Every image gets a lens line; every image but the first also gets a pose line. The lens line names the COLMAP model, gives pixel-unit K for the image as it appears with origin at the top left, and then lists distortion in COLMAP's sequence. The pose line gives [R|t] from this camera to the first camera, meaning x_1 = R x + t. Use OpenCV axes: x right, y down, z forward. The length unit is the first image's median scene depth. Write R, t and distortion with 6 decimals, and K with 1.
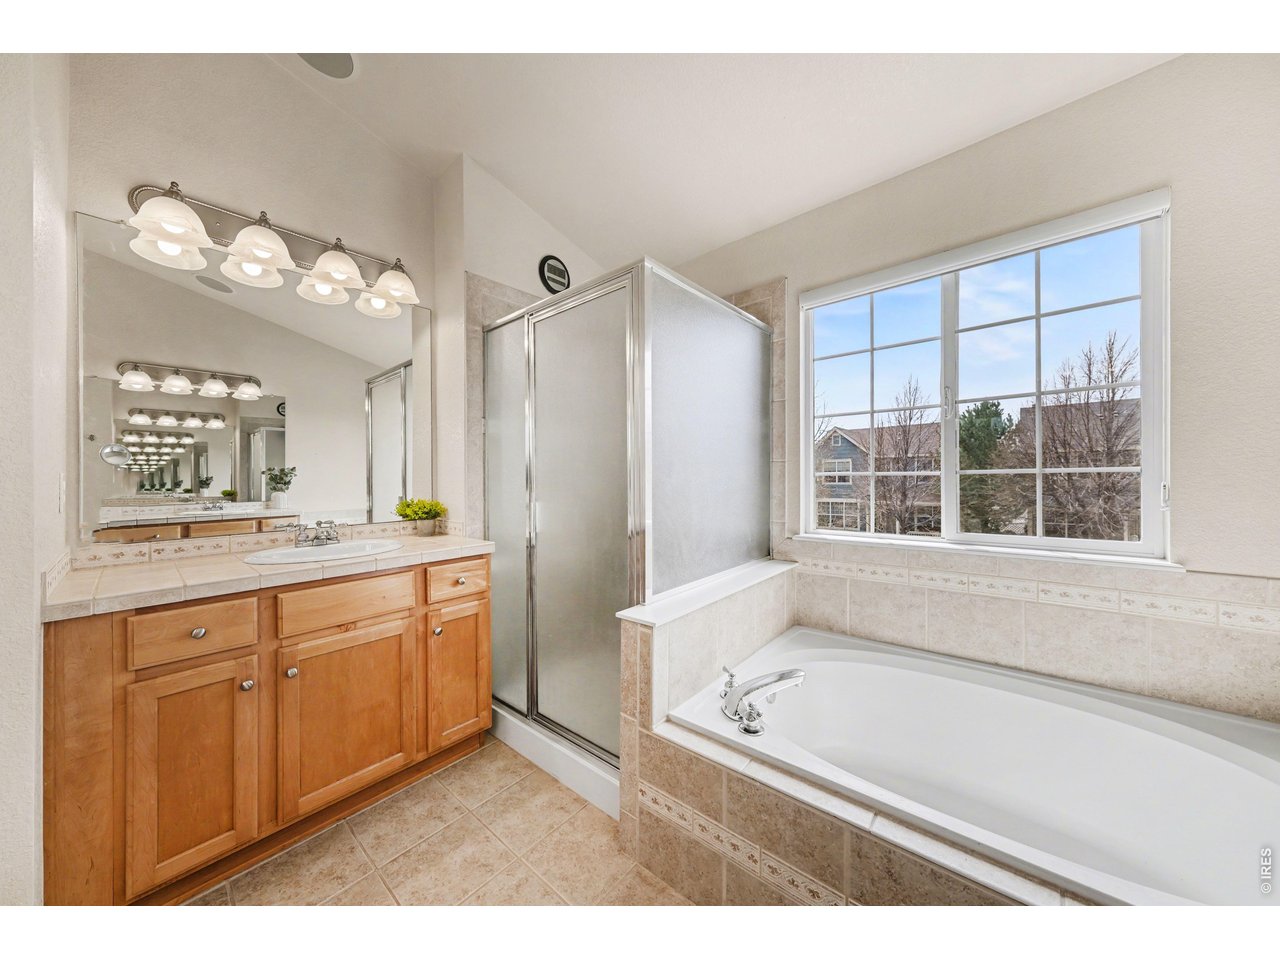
lens RADIAL K [[447.9, 0, 656.8], [0, 447.9, 472.2], [0, 0, 1]] dist [0.000078, -0.000038]
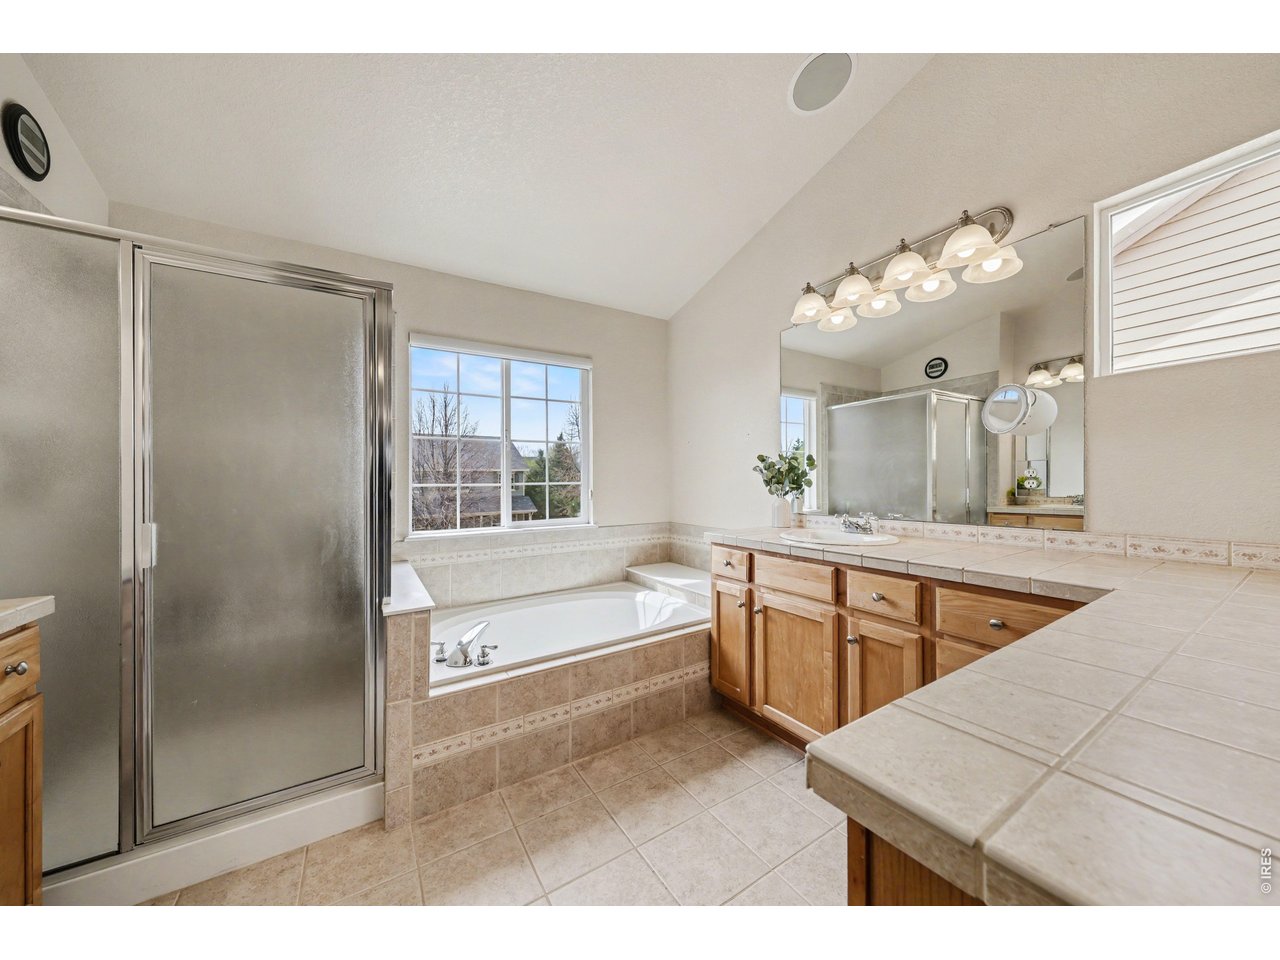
lens RADIAL K [[509.8, 0, 640.0], [0, 509.8, 480.0], [0, 0, 1]] dist [-0.011521, 0.000129]
pose [[0.257091, 0.016522, 0.966246, -0.876673], [0.001905, 0.999843, -0.017604, 0.015959], [-0.966385, 0.006366, 0.257019, 0.074617]]
